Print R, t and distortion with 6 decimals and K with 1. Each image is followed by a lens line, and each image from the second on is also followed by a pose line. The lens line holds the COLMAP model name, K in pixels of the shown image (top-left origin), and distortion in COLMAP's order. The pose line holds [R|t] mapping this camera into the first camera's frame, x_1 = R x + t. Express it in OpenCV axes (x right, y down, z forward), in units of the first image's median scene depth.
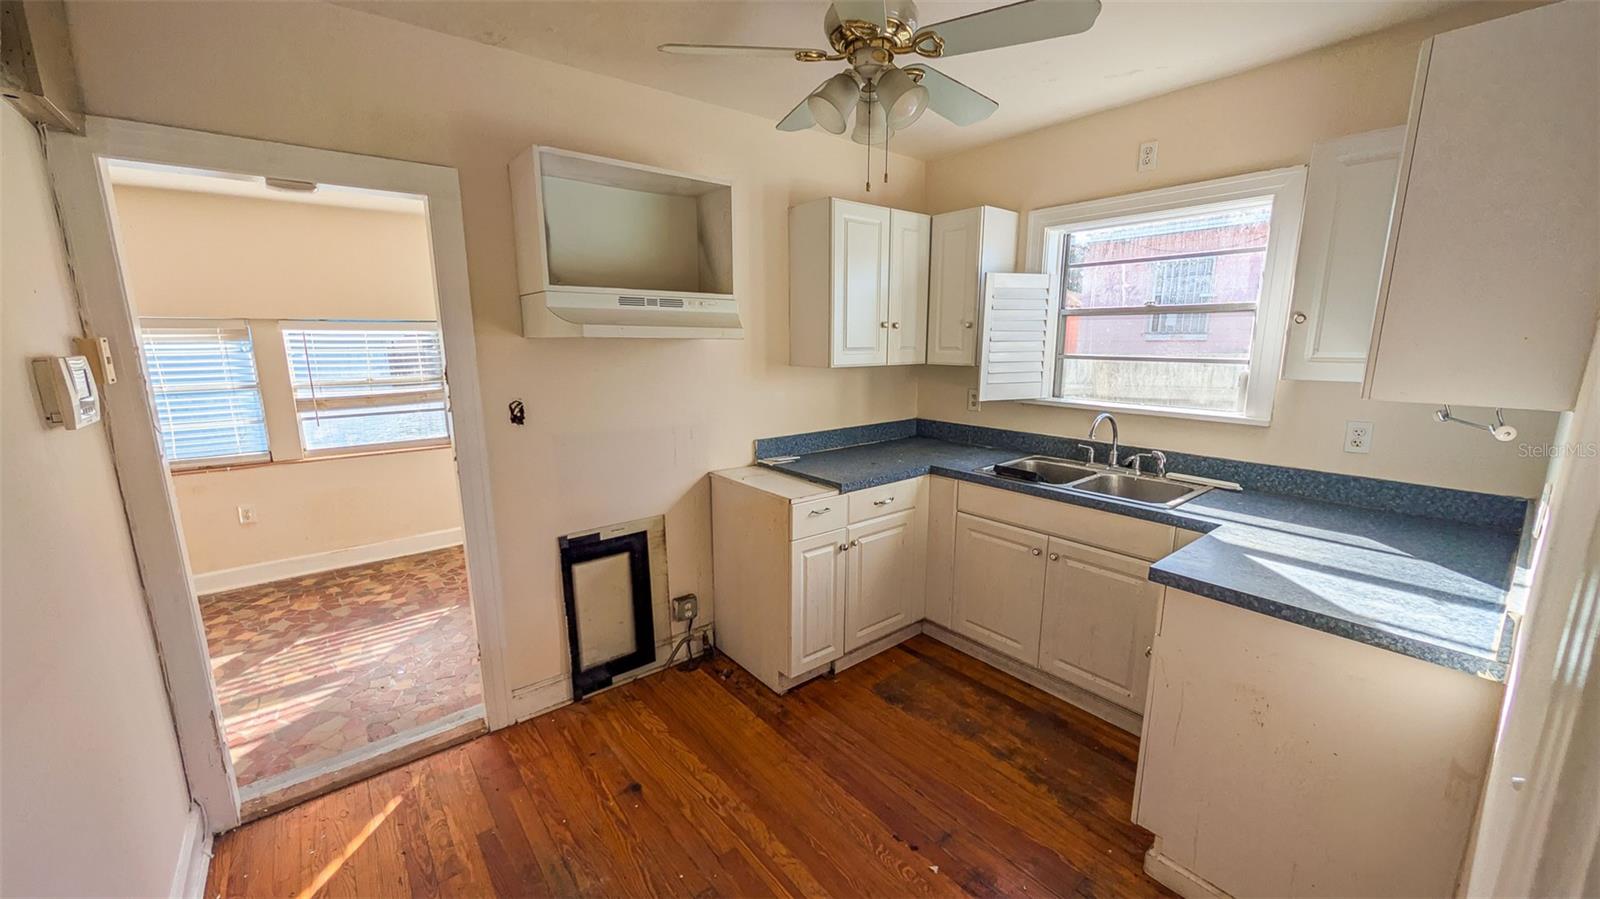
lens RADIAL K [[602.4, 0, 803.8], [0, 602.4, 453.6], [0, 0, 1]] dist [-0.002342, 0.001095]
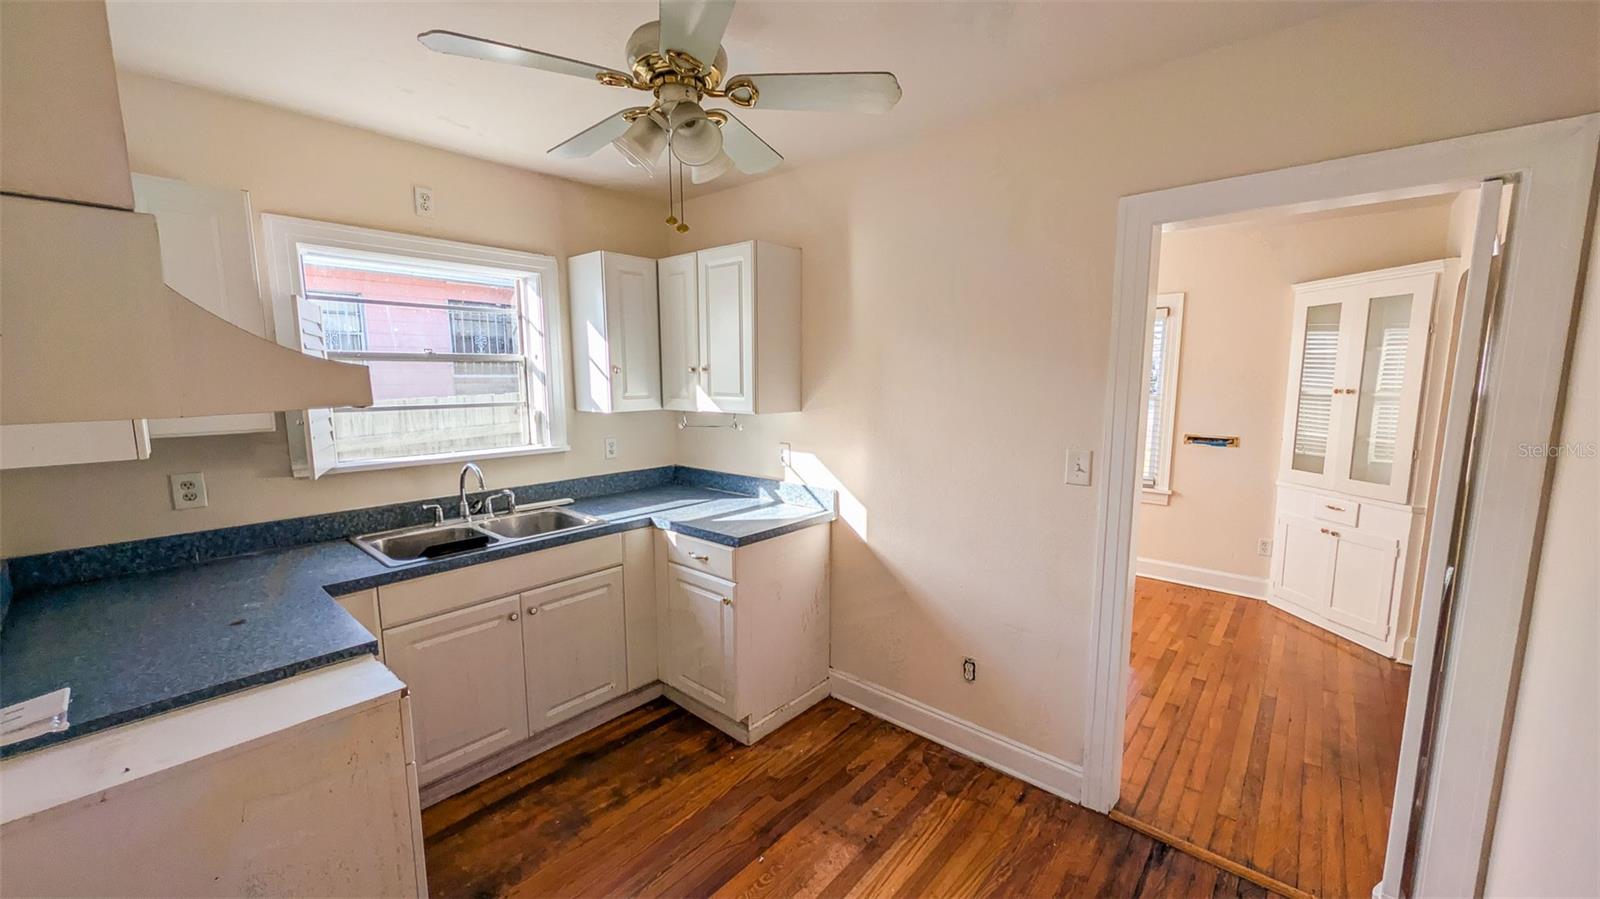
lens RADIAL K [[602.4, 0, 803.6], [0, 602.4, 453.7], [0, 0, 1]] dist [-0.002342, 0.001095]
pose [[-0.172212, -0.125051, 0.977090, -0.542176], [0.192954, 0.968412, 0.157949, -0.133588], [-0.965977, 0.215734, -0.142643, 0.632832]]
